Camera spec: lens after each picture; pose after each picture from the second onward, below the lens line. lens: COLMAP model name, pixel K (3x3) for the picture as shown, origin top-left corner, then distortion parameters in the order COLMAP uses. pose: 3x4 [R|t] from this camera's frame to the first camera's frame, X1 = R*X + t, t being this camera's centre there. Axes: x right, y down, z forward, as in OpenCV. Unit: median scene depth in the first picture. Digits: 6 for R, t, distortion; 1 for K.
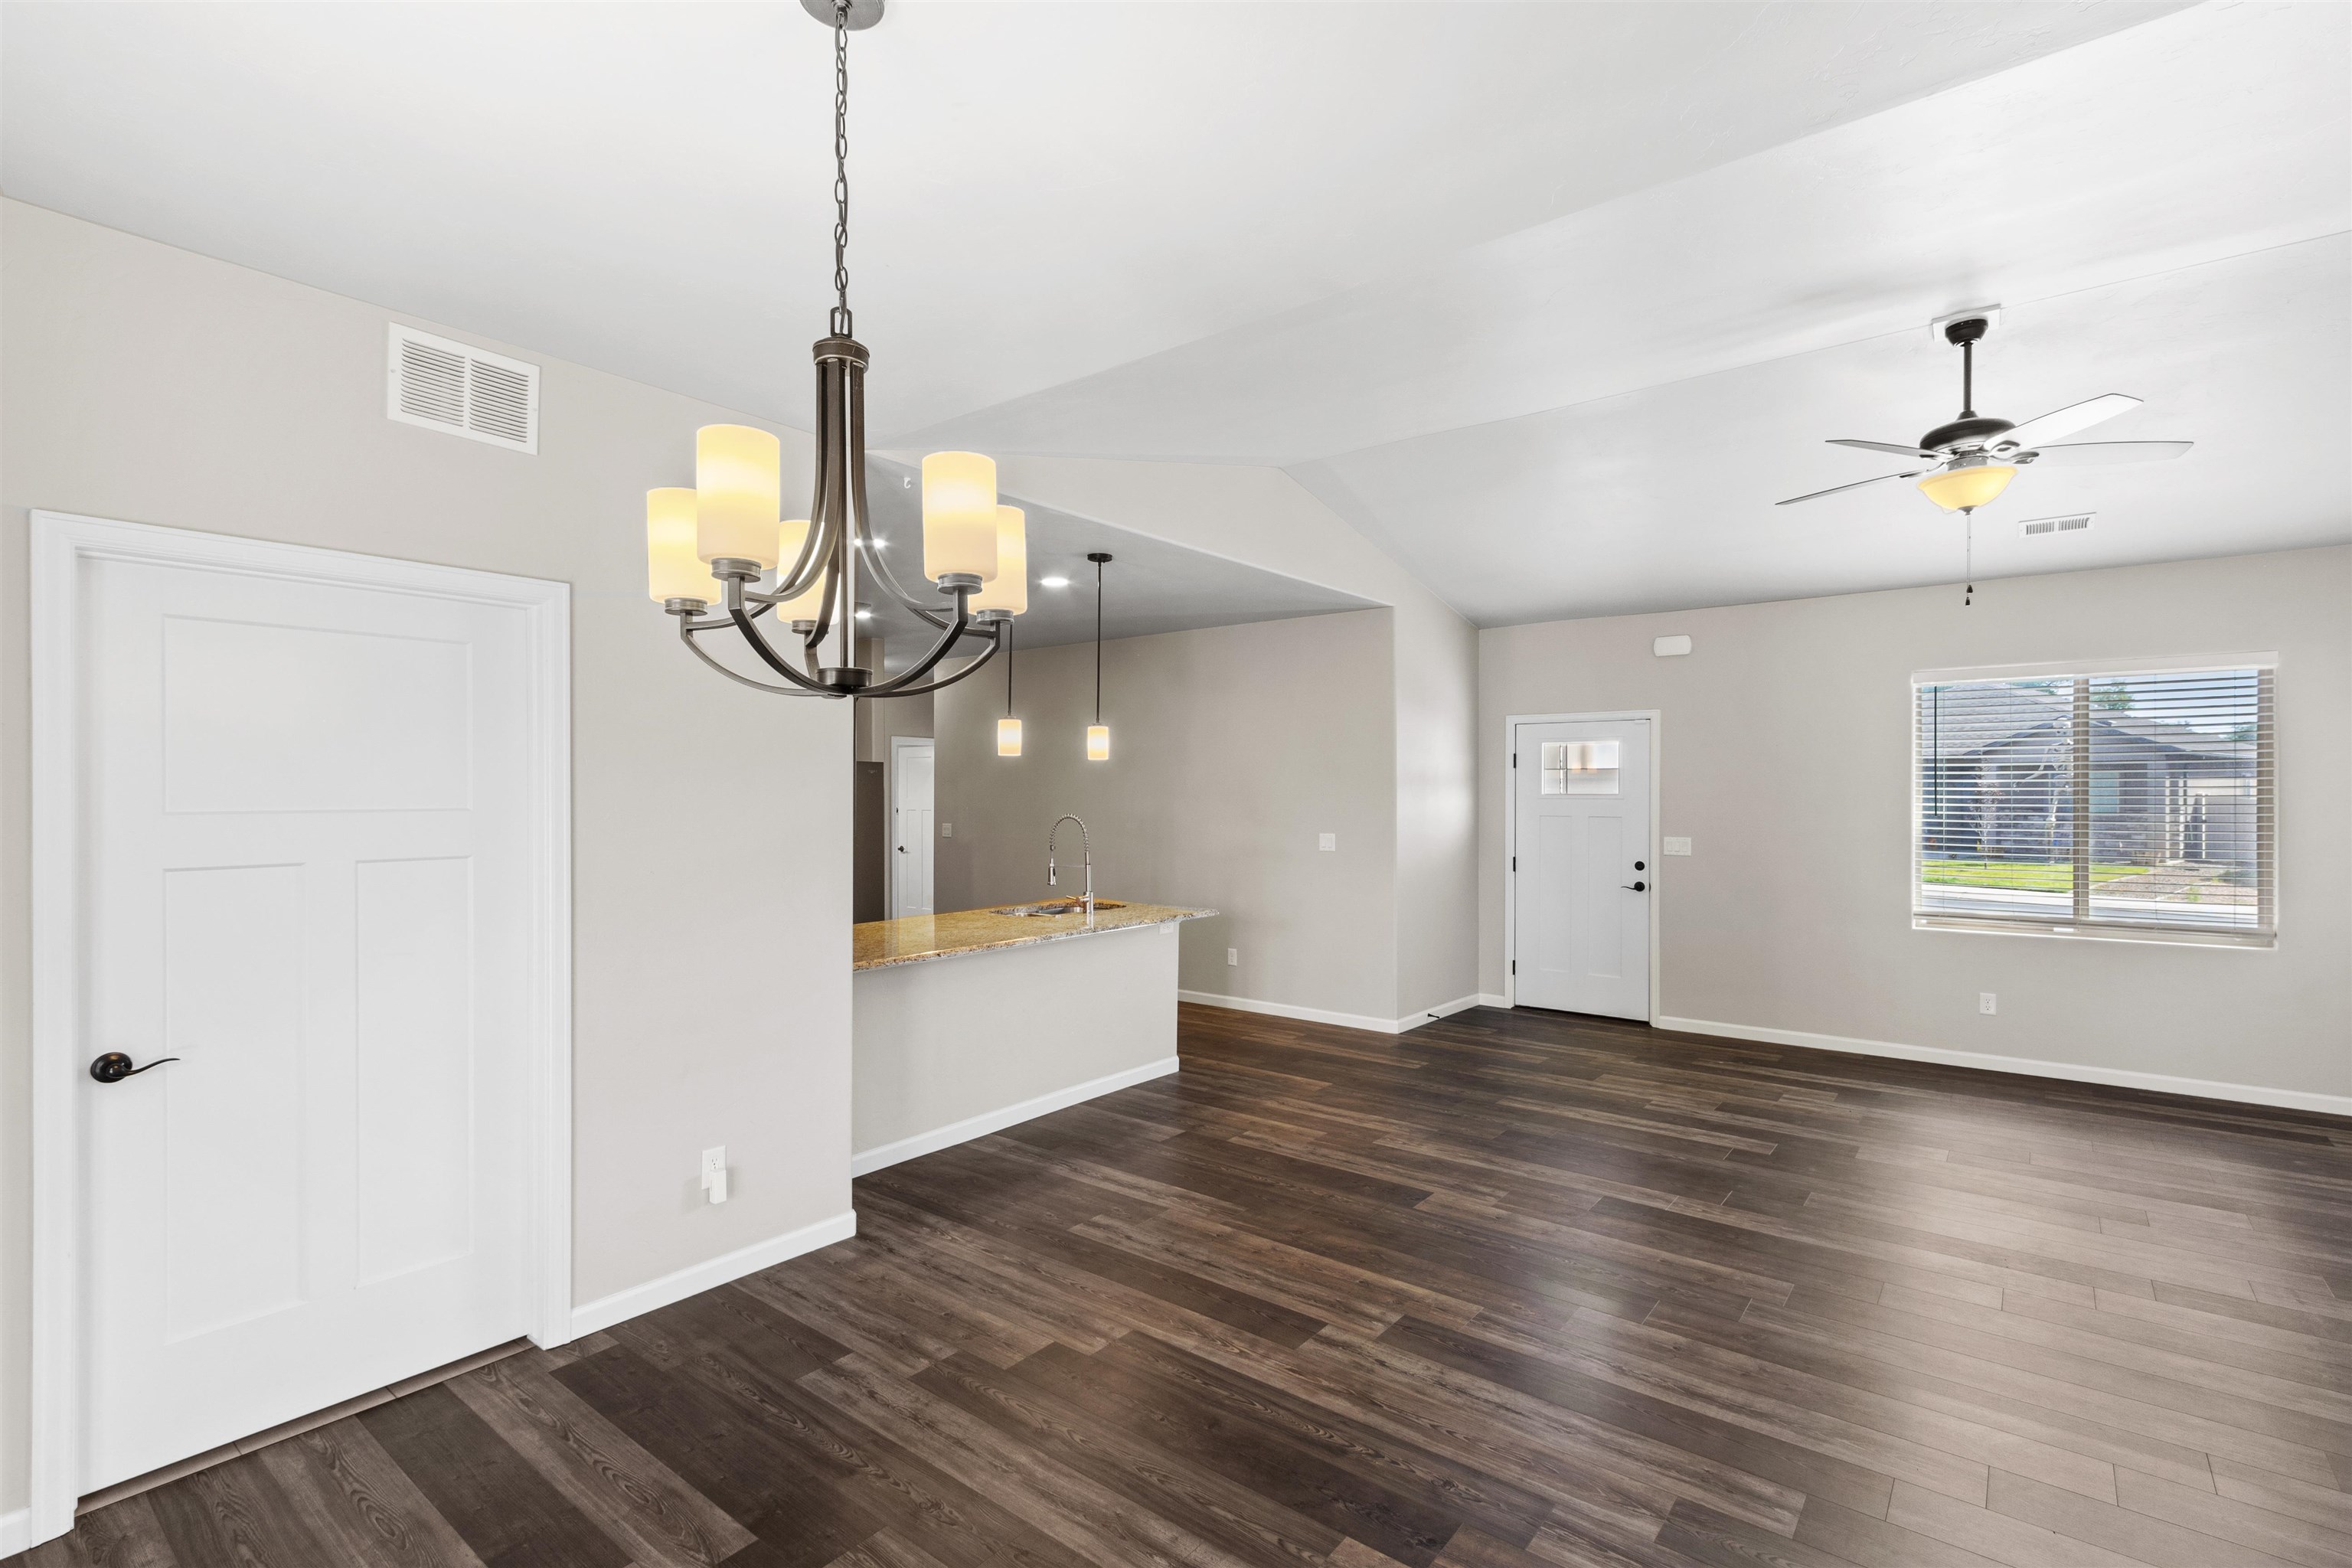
lens RADIAL K [[1085.3, 0, 1156.1], [0, 1085.3, 792.0], [0, 0, 1]] dist [0.000139, 0.000016]
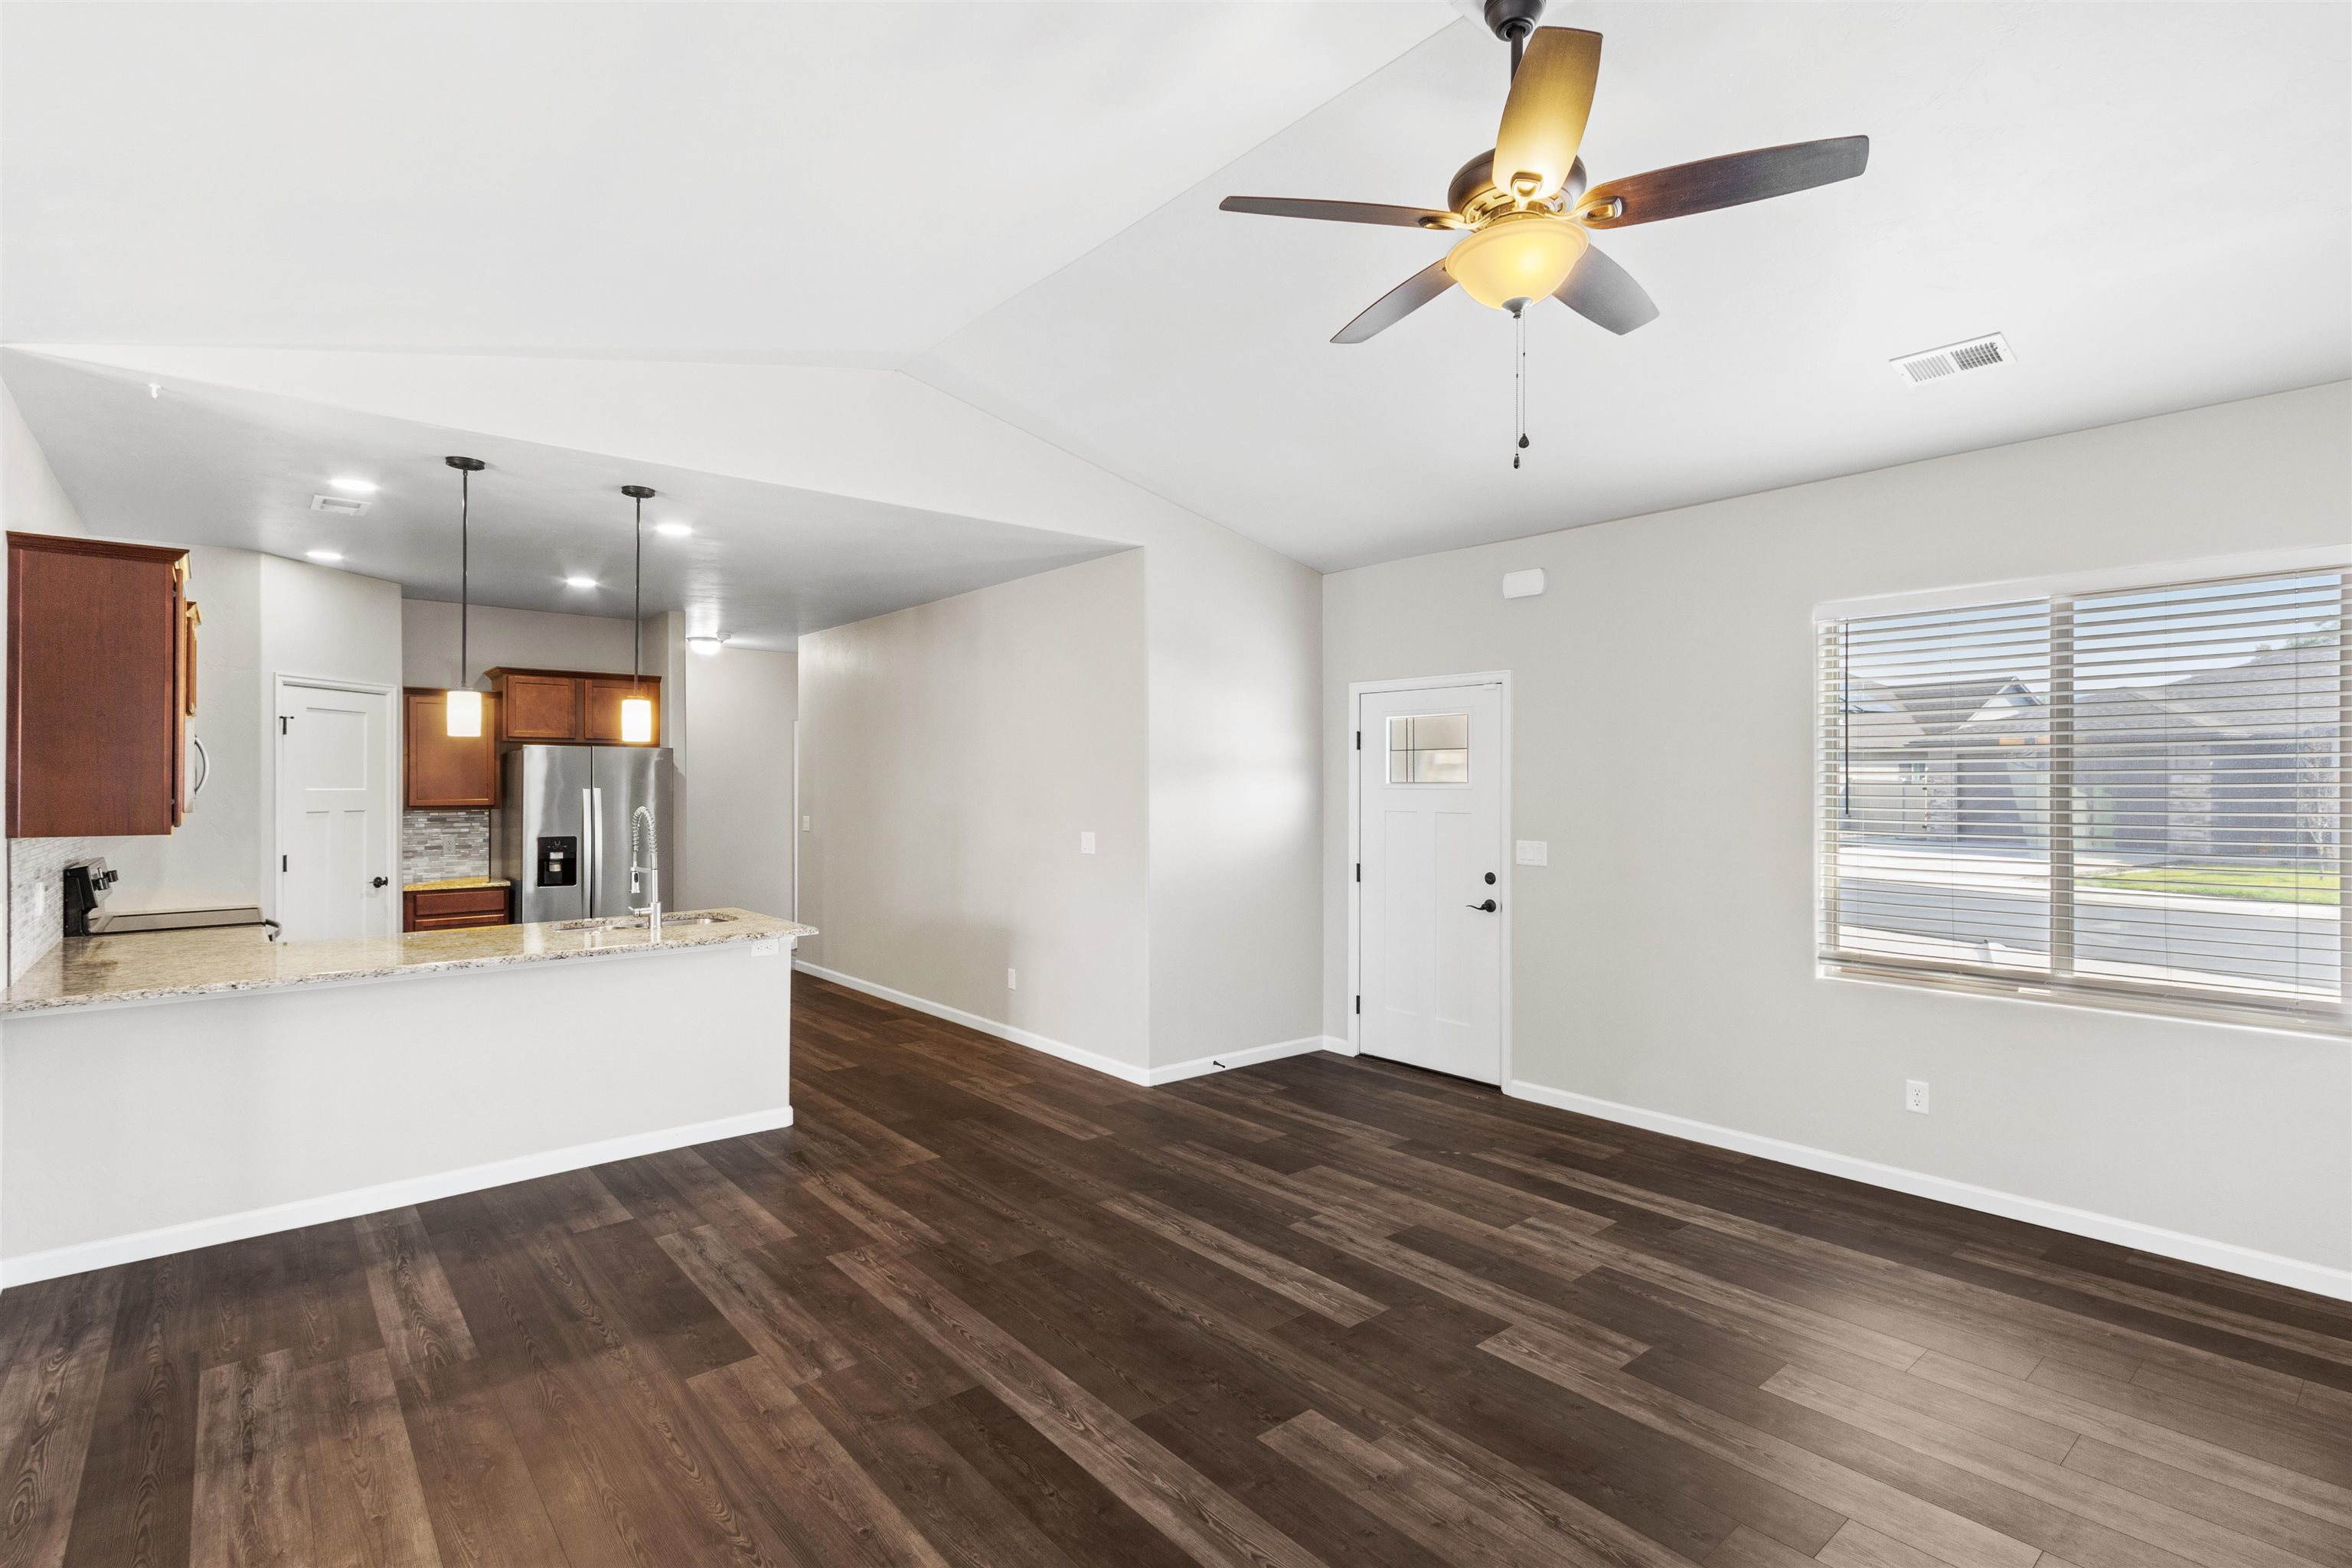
lens RADIAL K [[1115.2, 0, 1156.5], [0, 1115.2, 780.9], [0, 0, 1]] dist [0.004290, 0.000347]
pose [[0.981020, -0.000638, -0.193907, 0.510095], [0.000675, 1.000000, 0.000121, 0.000354], [0.193907, -0.000250, 0.981020, 0.271006]]
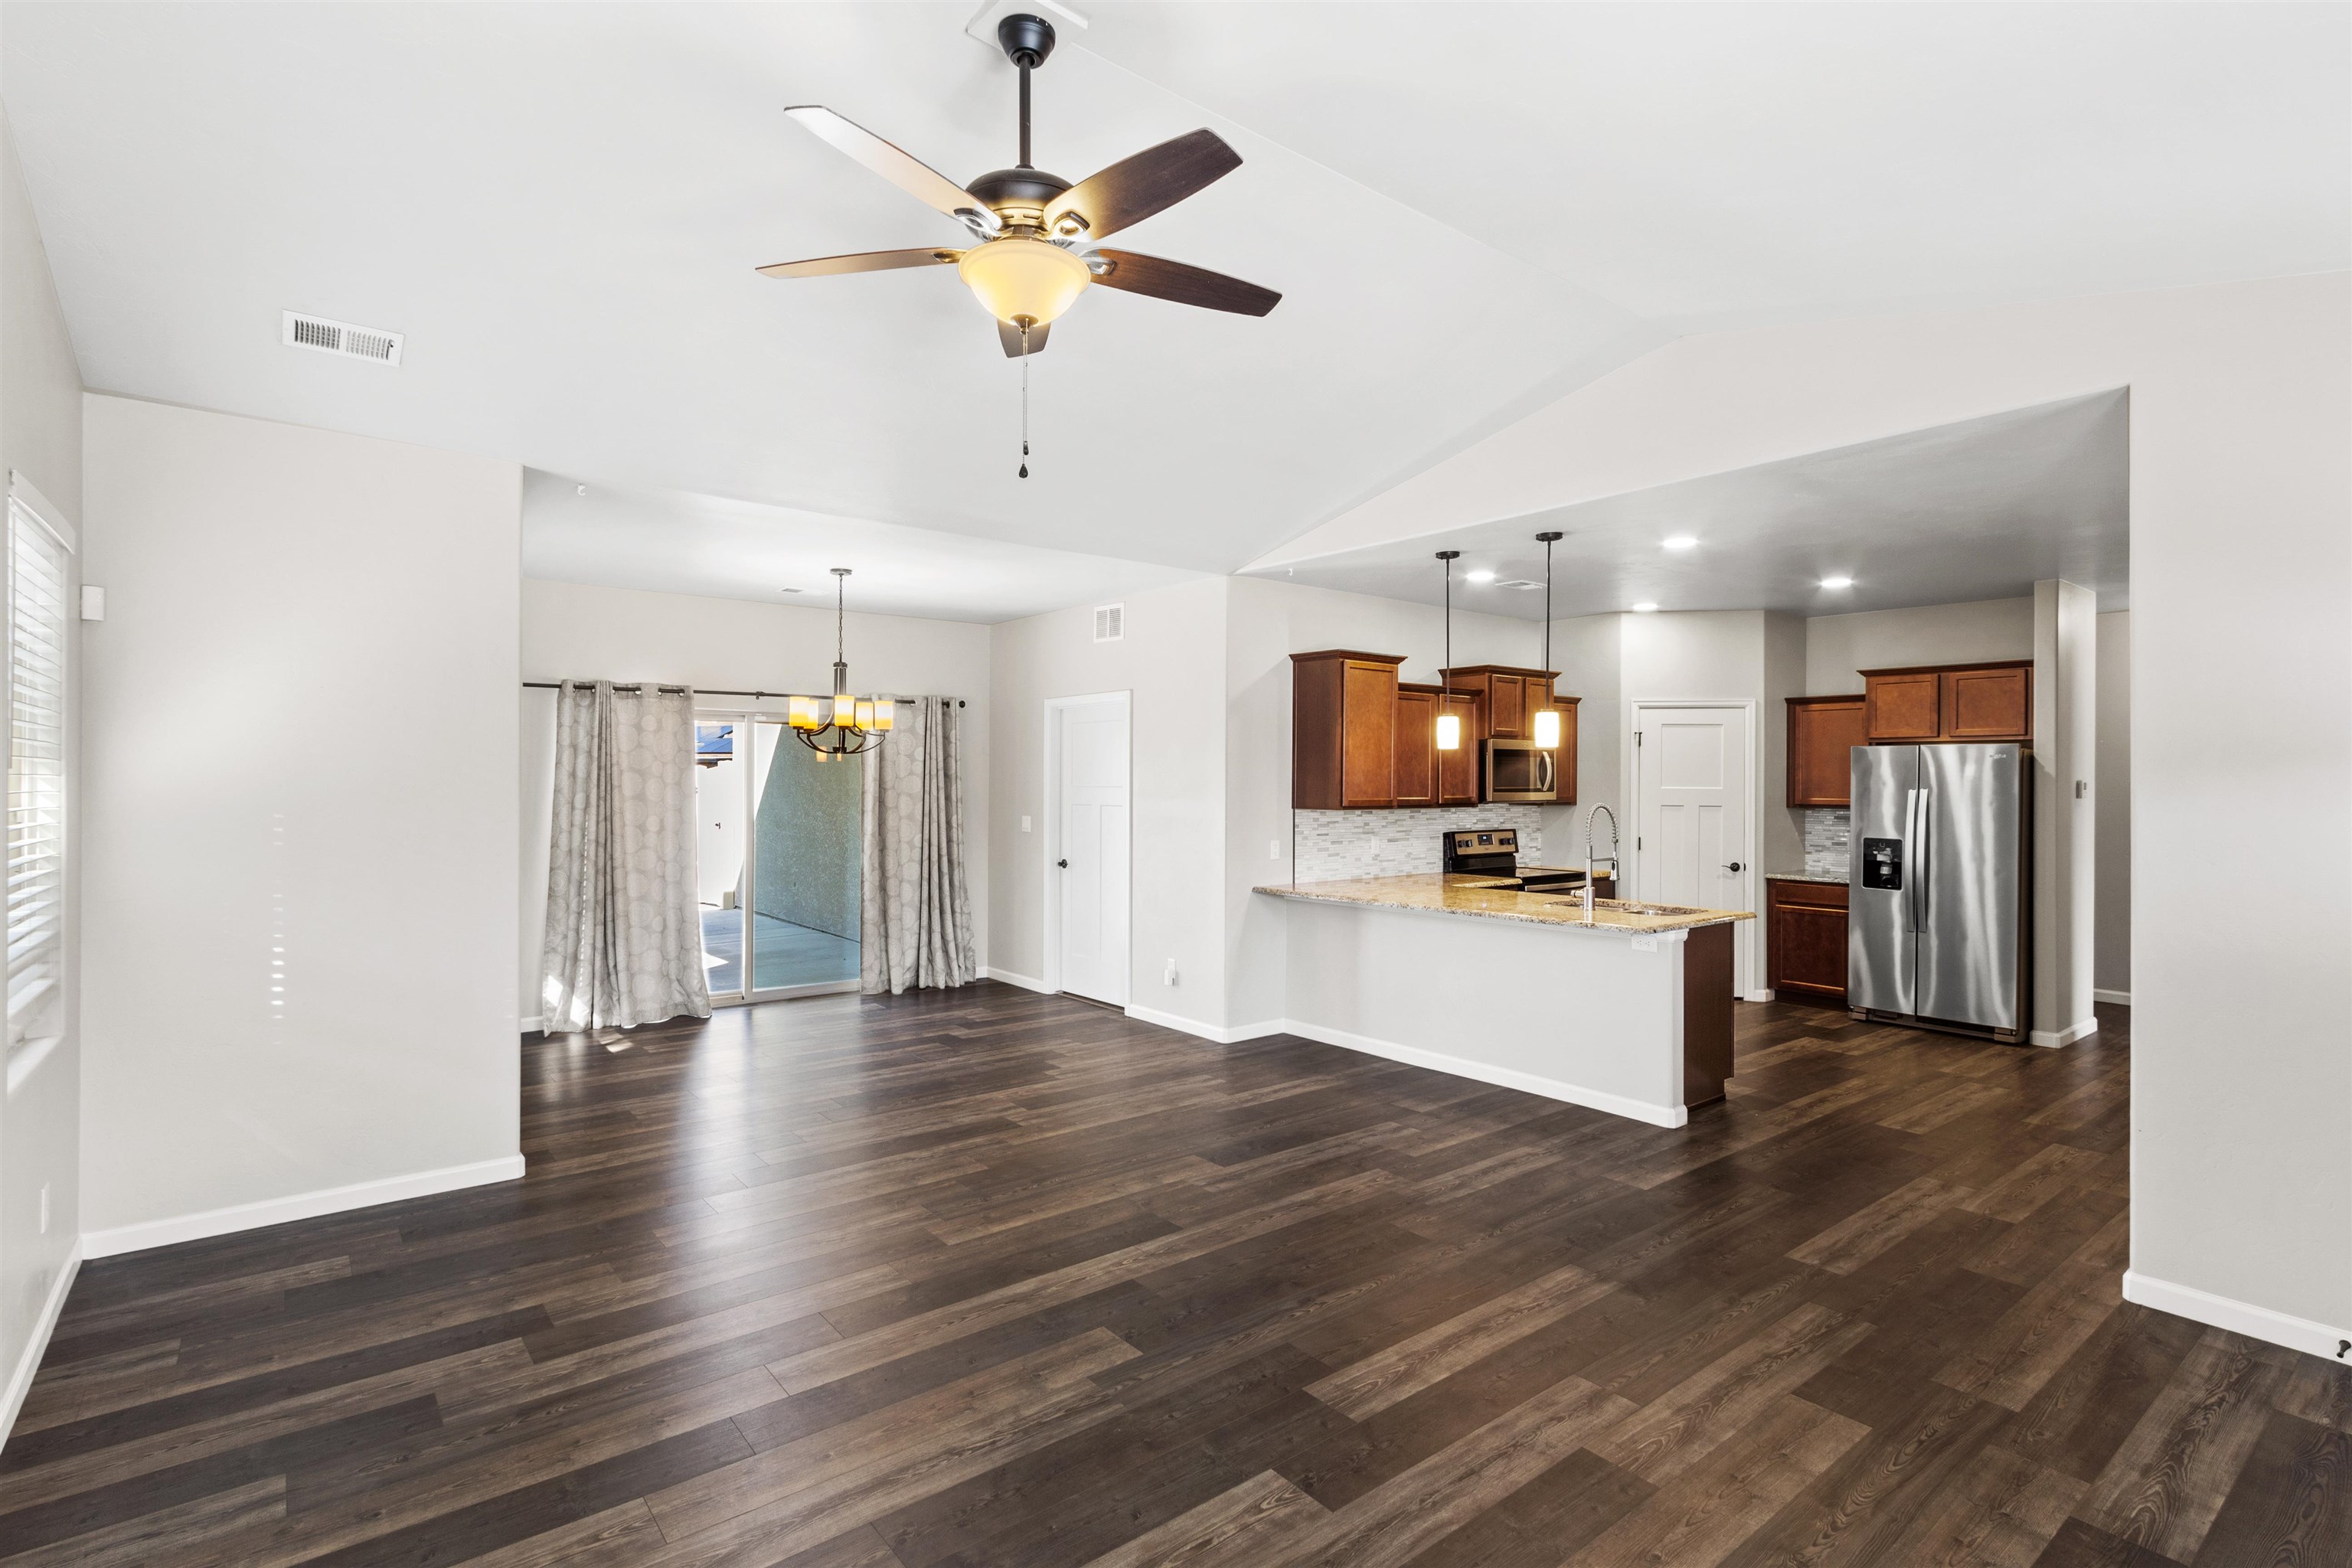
lens RADIAL K [[1123.1, 0, 1176.0], [0, 1123.1, 784.0], [0, 0, 1]] dist [0.002449, -0.000624]
pose [[-0.213359, 0.002101, -0.976972, 1.034013], [-0.001873, 0.999995, 0.002560, 0.000841], [0.976972, 0.002376, -0.213354, 0.931058]]
